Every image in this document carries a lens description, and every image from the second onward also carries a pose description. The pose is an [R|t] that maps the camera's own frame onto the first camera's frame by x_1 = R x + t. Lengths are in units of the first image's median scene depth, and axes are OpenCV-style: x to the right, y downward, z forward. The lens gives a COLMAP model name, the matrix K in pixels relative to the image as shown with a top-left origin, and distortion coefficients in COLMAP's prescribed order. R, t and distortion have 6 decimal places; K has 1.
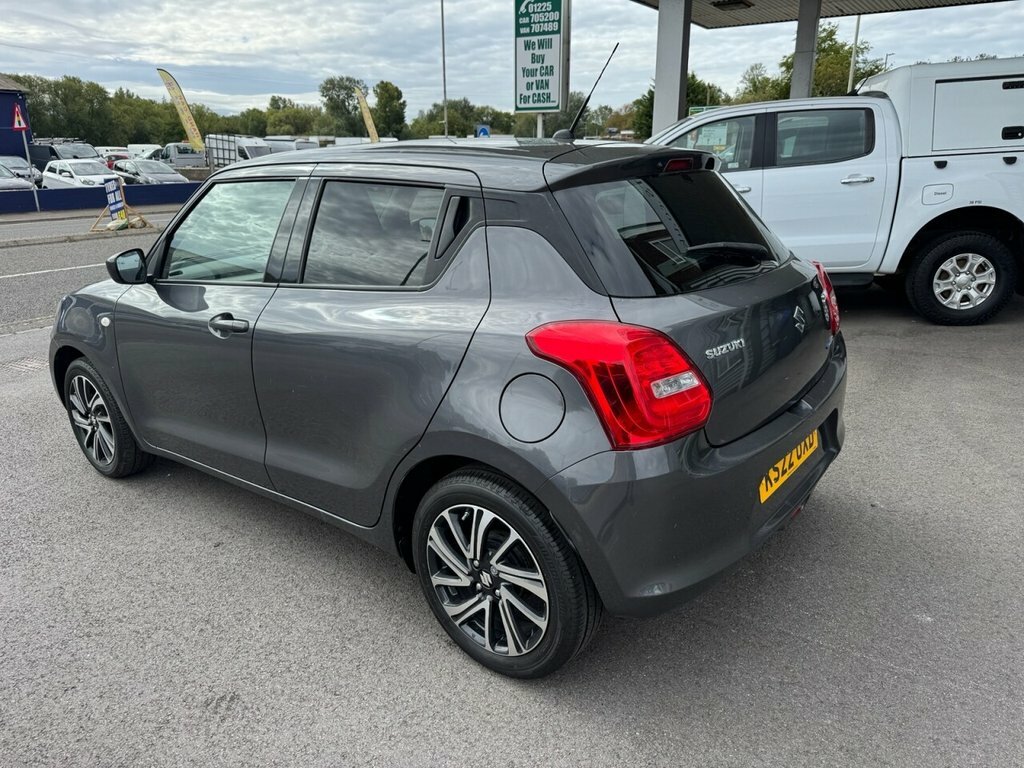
lens RADIAL K [[733.2, 0, 512.0], [0, 733.2, 384.0], [0, 0, 1]] dist [0.009259, -0.022881]
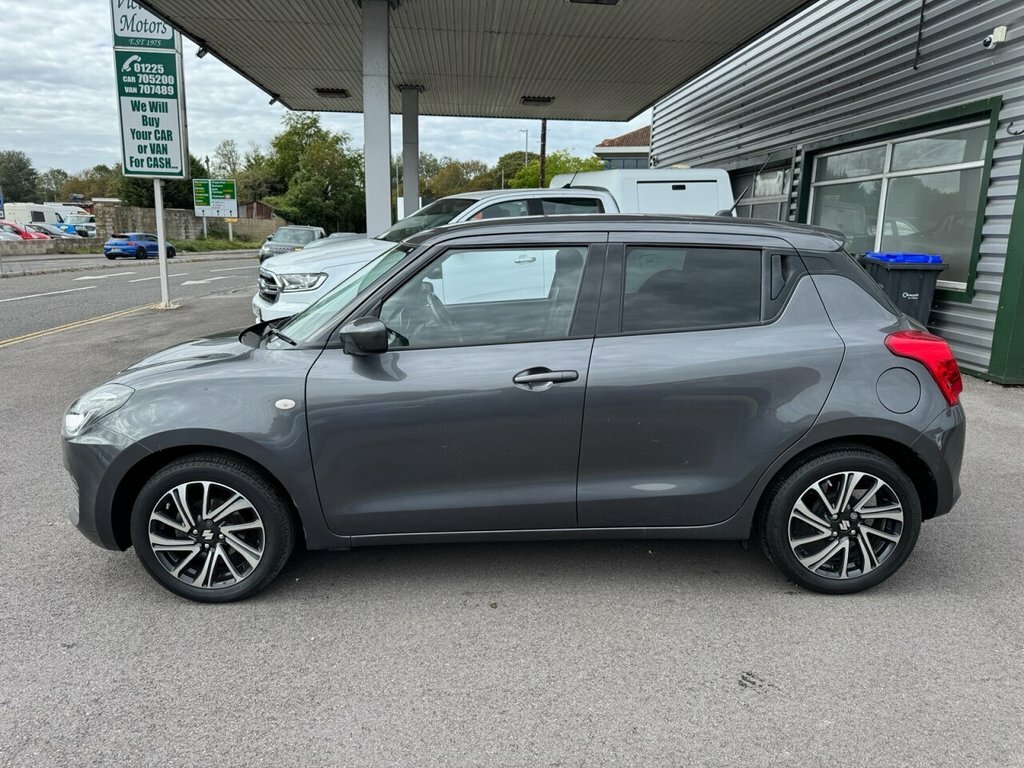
lens RADIAL K [[733.2, 0, 512.0], [0, 733.2, 384.0], [0, 0, 1]] dist [0.009259, -0.022881]
pose [[0.777559, -0.105462, 0.619903, -0.218192], [0.162970, 0.985949, -0.036681, -0.008229], [-0.607325, 0.129548, 0.783820, 0.040405]]
